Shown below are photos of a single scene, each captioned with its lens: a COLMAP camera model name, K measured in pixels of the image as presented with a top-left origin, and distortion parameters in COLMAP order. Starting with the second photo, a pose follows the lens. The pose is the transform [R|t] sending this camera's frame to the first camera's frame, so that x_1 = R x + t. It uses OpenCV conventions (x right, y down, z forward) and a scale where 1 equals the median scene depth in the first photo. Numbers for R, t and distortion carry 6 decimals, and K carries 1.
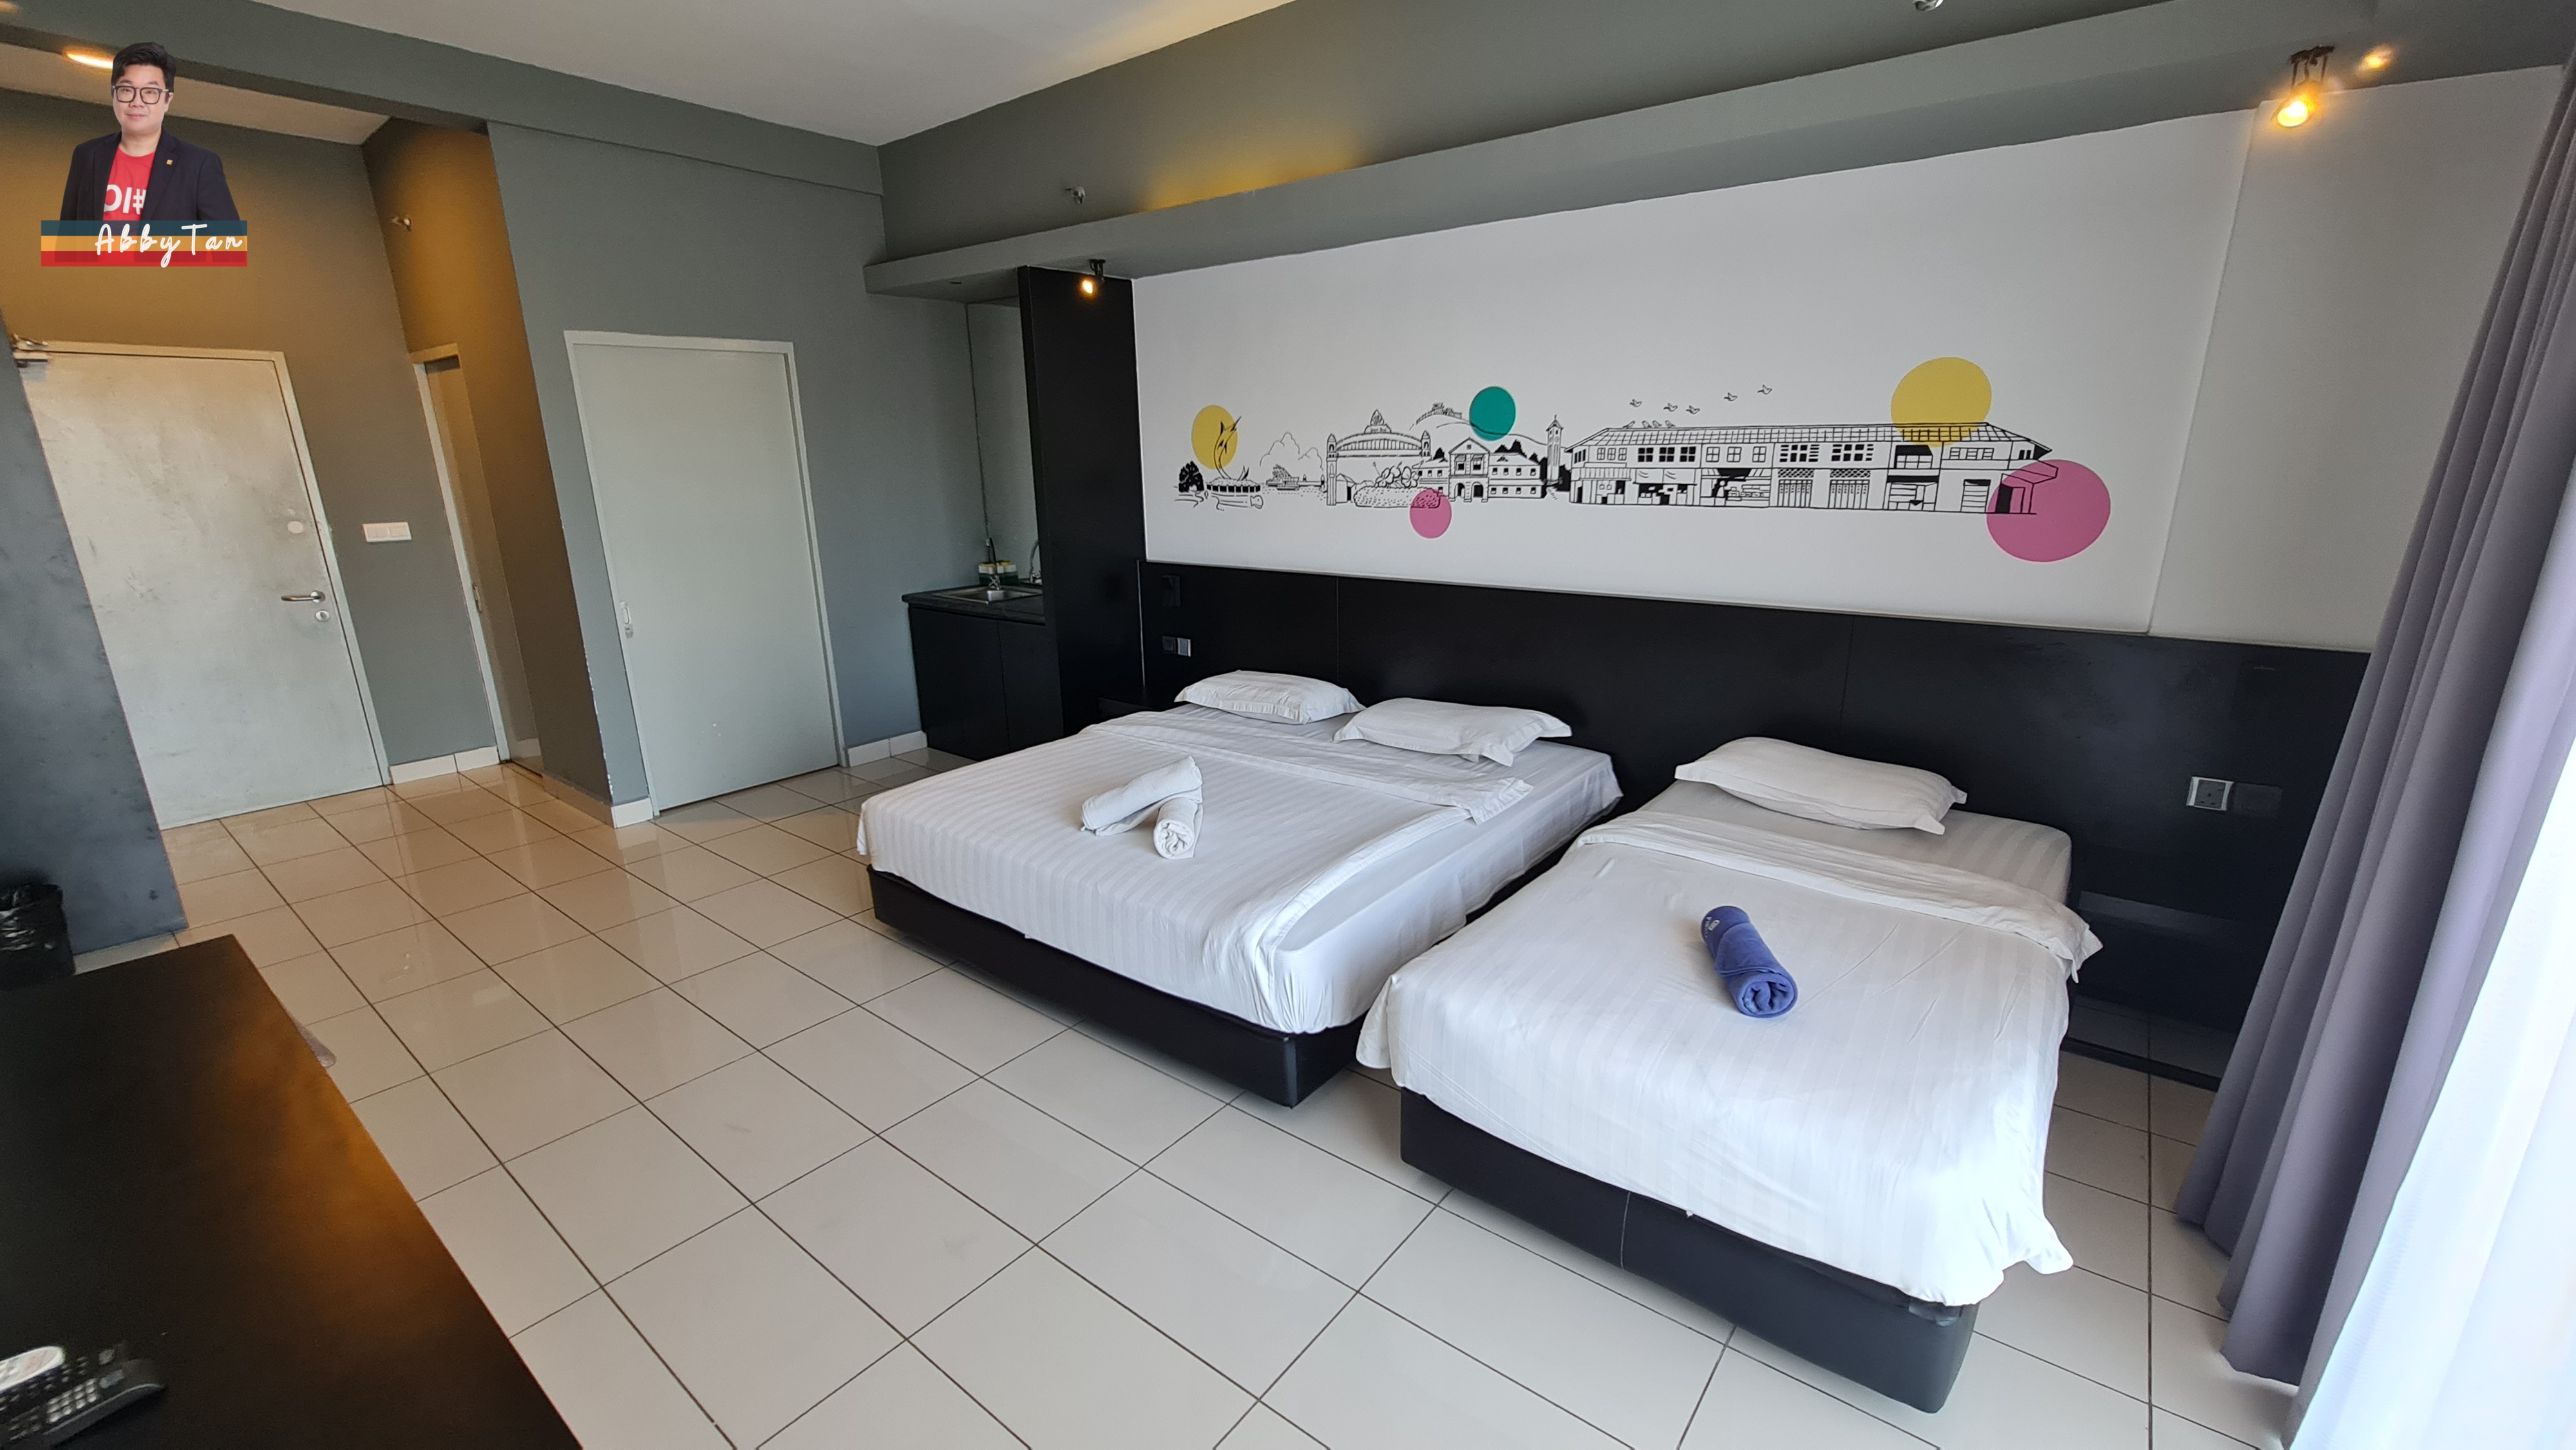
lens RADIAL K [[1040.2, 0, 1287.4], [0, 1040.2, 733.9], [0, 0, 1]] dist [-0.001786, -0.000056]
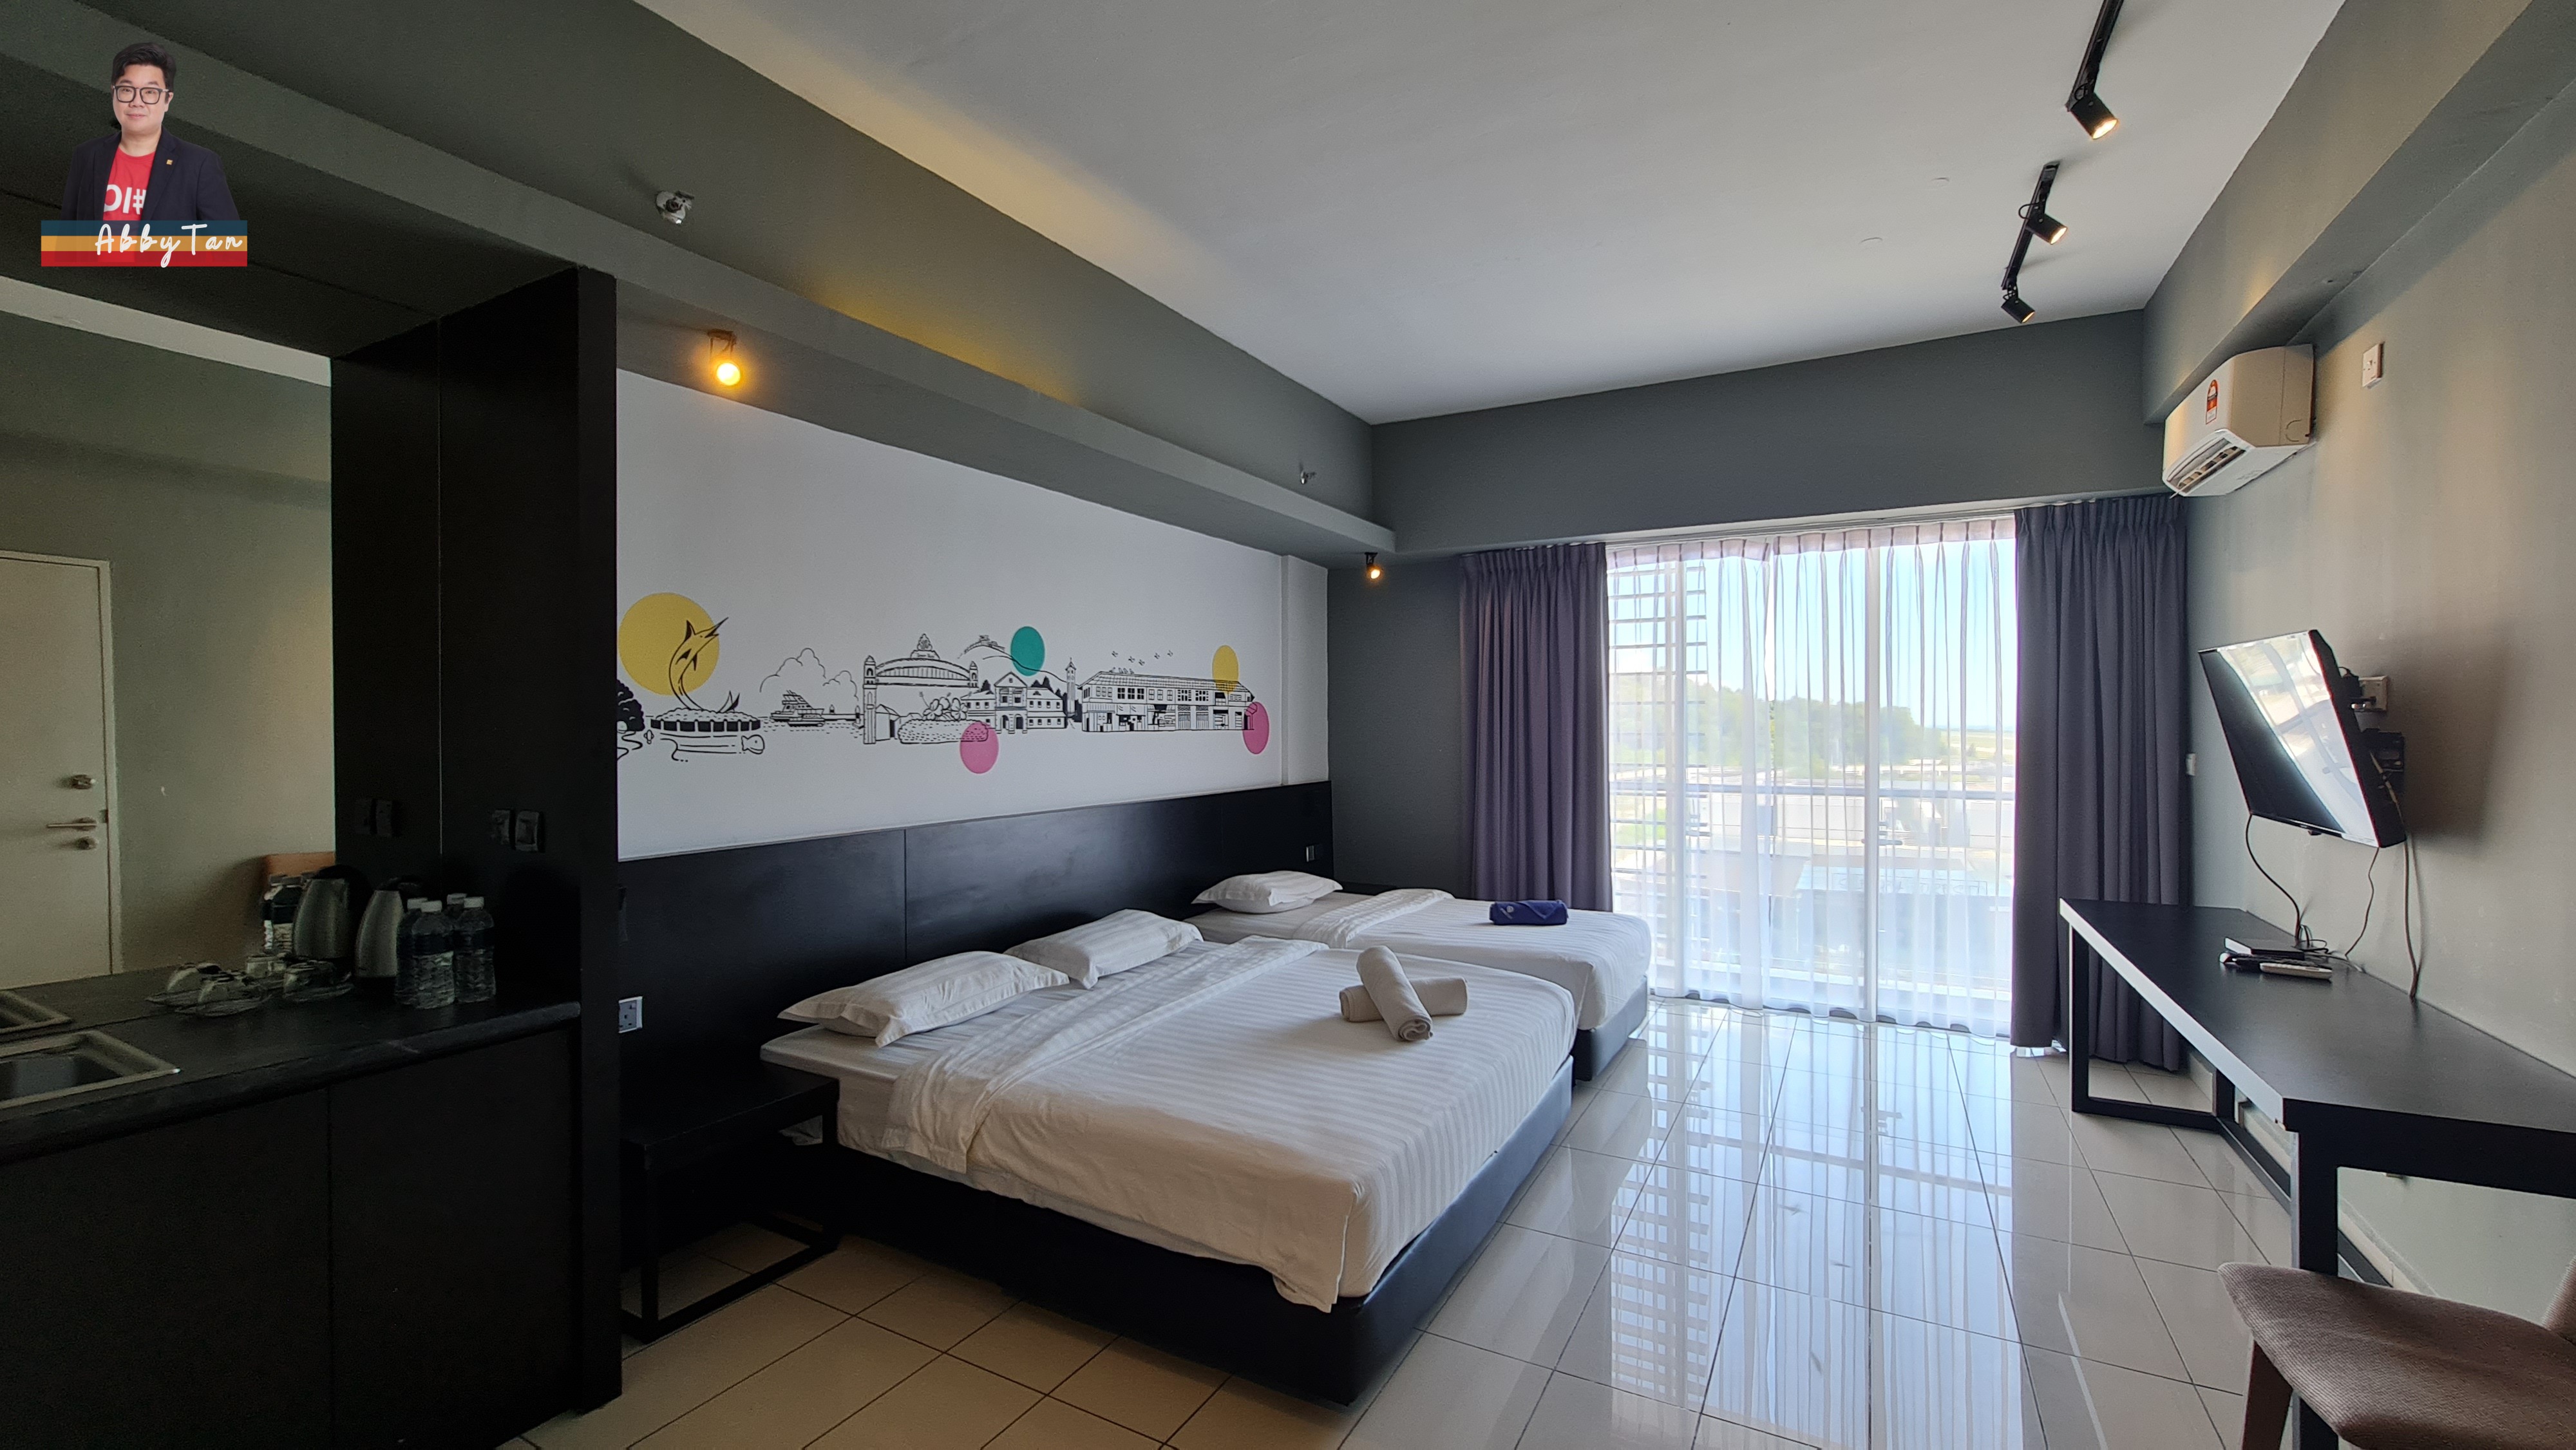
lens RADIAL K [[1040.2, 0, 1291.5], [0, 1040.2, 731.3], [0, 0, 1]] dist [-0.001786, -0.000056]
pose [[-0.166669, 0.009640, 0.985966, -0.871355], [0.271874, 0.961638, 0.036555, -0.192519], [-0.947790, 0.274151, -0.162896, 0.925100]]
